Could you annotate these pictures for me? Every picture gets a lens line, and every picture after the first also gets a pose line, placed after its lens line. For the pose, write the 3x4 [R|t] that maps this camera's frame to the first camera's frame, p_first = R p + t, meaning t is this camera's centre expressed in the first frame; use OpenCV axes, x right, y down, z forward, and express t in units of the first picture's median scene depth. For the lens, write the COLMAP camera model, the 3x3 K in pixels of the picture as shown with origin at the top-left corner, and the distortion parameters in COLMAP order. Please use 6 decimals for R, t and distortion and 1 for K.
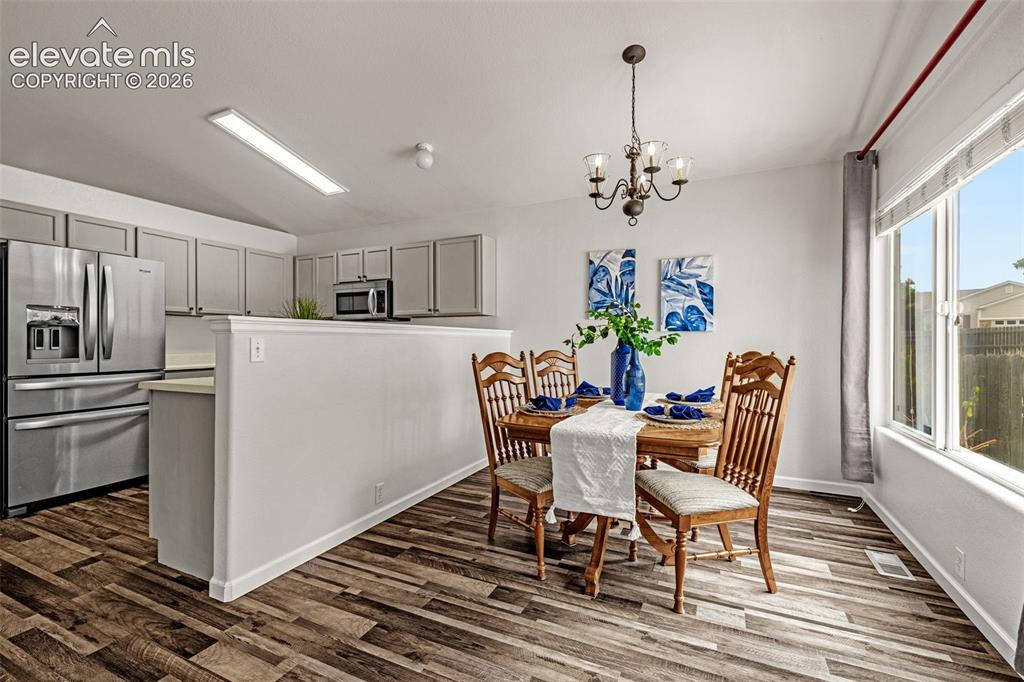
lens RADIAL K [[438.4, 0, 515.7], [0, 438.4, 342.4], [0, 0, 1]] dist [-0.001309, -0.000385]
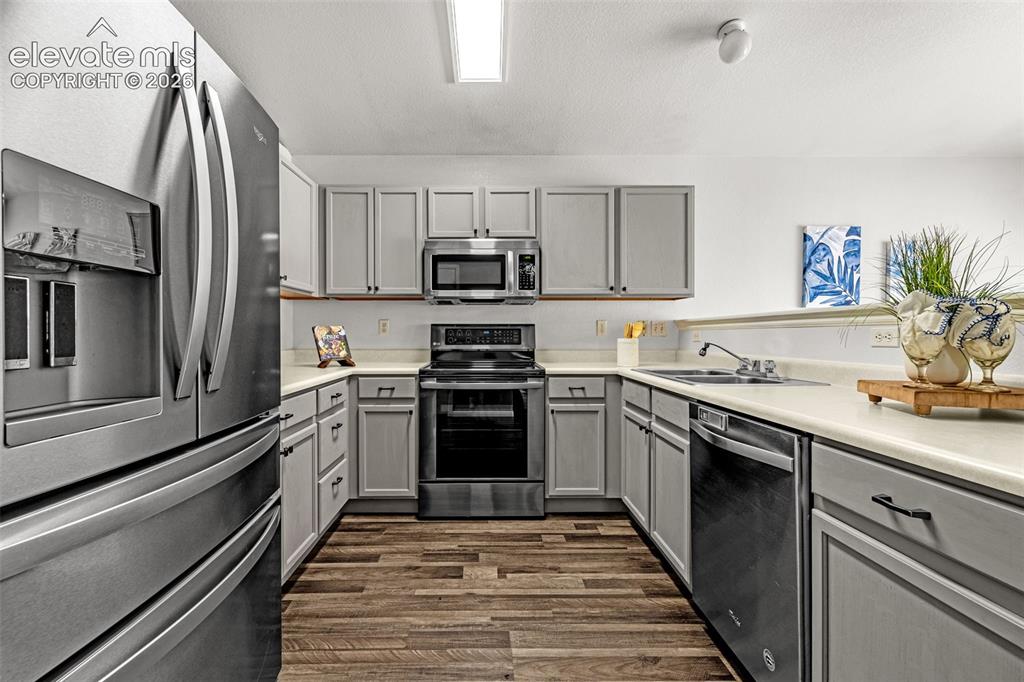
lens RADIAL K [[438.6, 0, 510.8], [0, 438.6, 338.2], [0, 0, 1]] dist [0.000546, -0.000063]
pose [[0.907533, -0.003991, 0.419962, -0.697323], [0.001318, 0.999977, 0.006655, -0.001901], [-0.419979, -0.005486, 0.907517, 0.501796]]
